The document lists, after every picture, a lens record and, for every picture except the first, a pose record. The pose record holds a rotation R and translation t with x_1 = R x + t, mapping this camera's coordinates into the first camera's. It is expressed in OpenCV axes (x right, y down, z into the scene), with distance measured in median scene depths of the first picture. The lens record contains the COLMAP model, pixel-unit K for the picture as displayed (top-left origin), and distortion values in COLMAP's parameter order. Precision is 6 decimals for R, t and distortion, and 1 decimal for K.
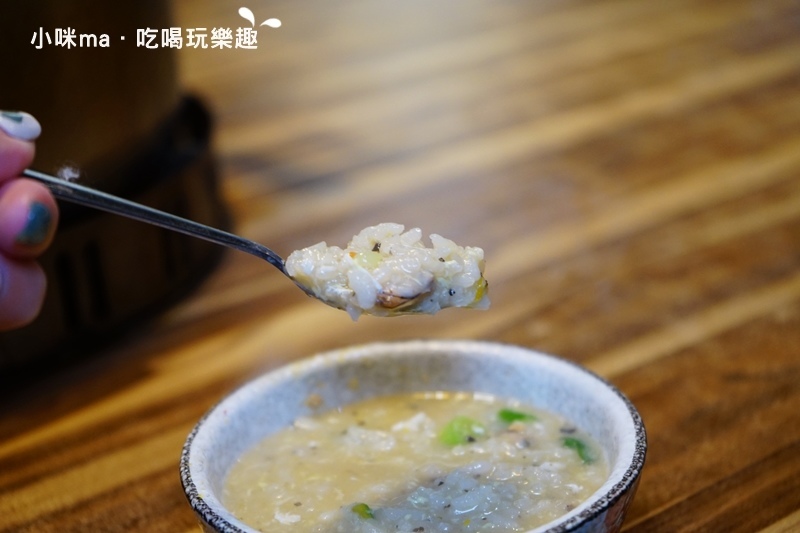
lens RADIAL K [[1575.0, 0, 400.4], [0, 1575.0, 266.3], [0, 0, 1]] dist [-0.024258, 0.066449]
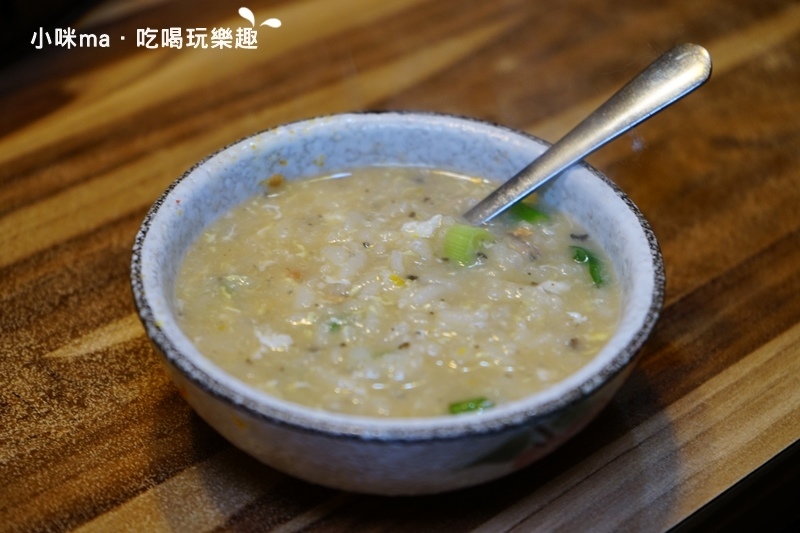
lens RADIAL K [[1575.0, 0, 400.4], [0, 1575.0, 266.3], [0, 0, 1]] dist [-0.024258, 0.066449]
pose [[0.994680, 0.037052, 0.096120, -0.072253], [-0.061236, 0.962993, 0.262479, -0.108371], [-0.082838, -0.266968, 0.960138, 0.152549]]
